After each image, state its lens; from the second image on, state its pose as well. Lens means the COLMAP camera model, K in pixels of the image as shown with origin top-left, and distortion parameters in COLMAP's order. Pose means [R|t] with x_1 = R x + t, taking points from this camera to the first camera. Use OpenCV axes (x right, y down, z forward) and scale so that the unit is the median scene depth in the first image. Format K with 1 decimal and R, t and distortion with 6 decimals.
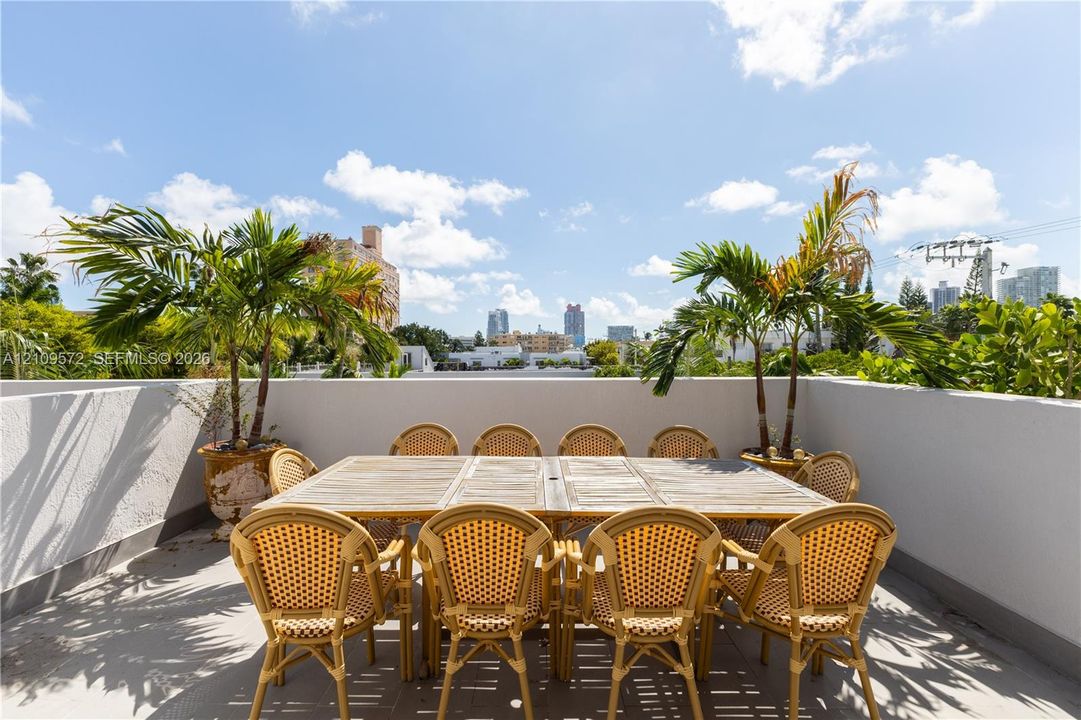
lens RADIAL K [[485.5, 0, 549.1], [0, 485.5, 361.1], [0, 0, 1]] dist [0.000266, -0.007575]
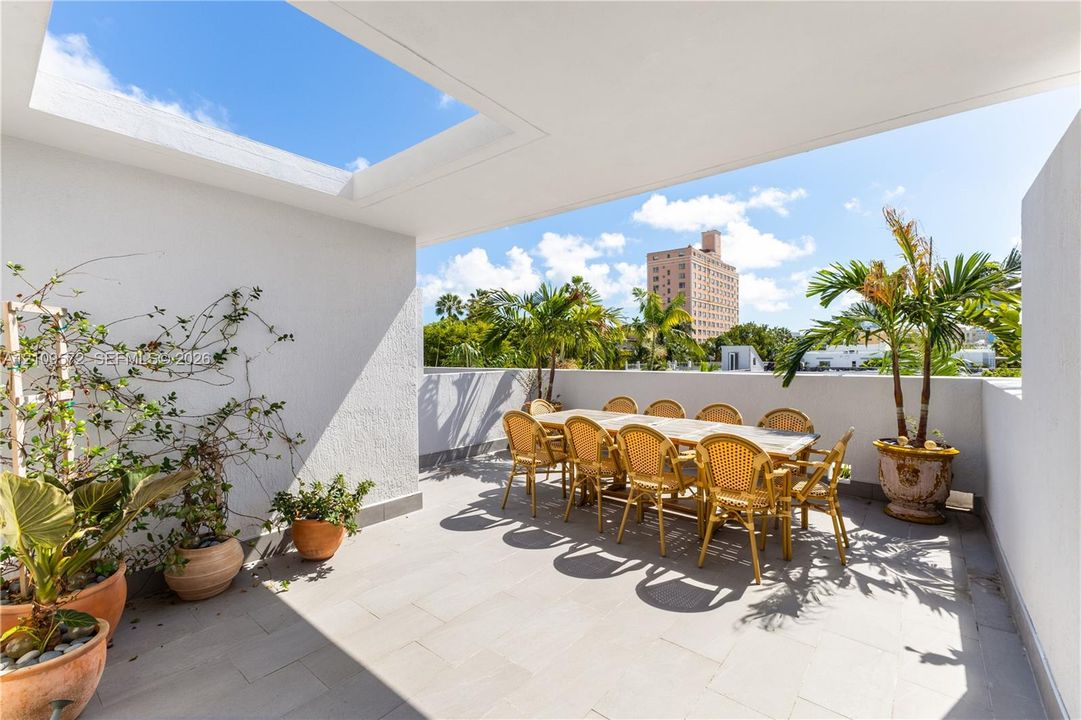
lens RADIAL K [[472.7, 0, 540.5], [0, 472.7, 360.0], [0, 0, 1]] dist [-0.002991, -0.000906]
pose [[0.763856, 0.006148, -0.645358, 0.521777], [-0.006630, 0.999977, 0.001680, 0.001081], [0.645353, 0.002996, 0.763879, -0.395165]]
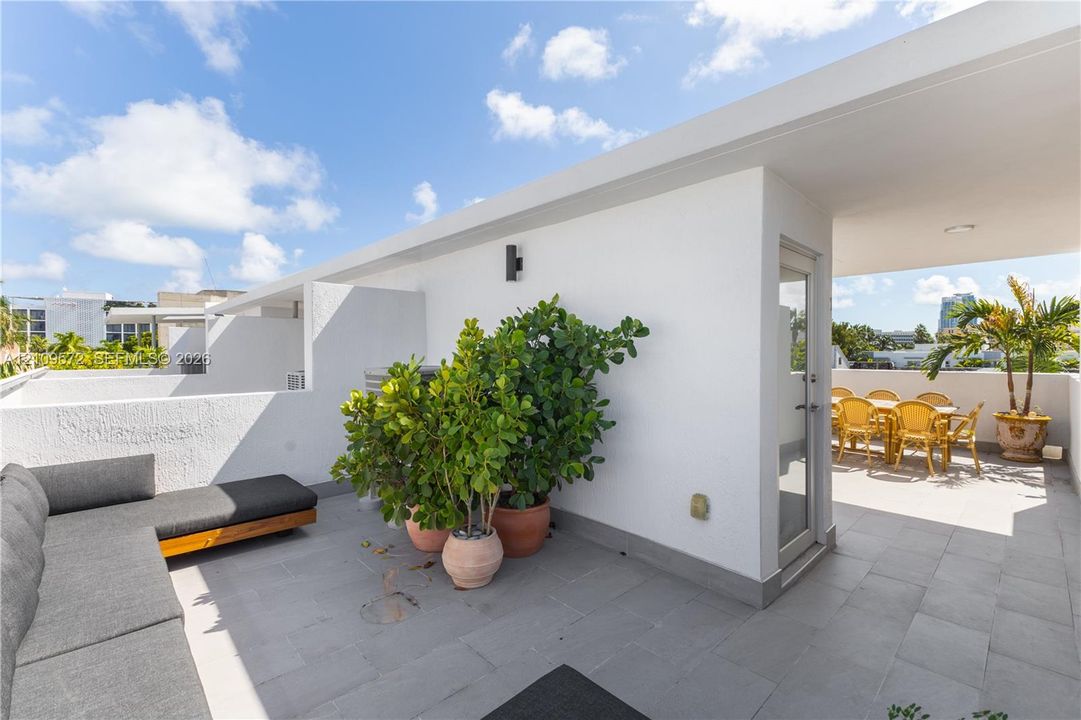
lens RADIAL K [[472.7, 0, 540.5], [0, 472.7, 360.0], [0, 0, 1]] dist [-0.002991, -0.000906]
pose [[0.679247, 0.015770, -0.733741, 0.546830], [-0.013662, 0.999868, 0.008842, -0.004367], [0.733783, 0.004018, 0.679372, -1.532849]]
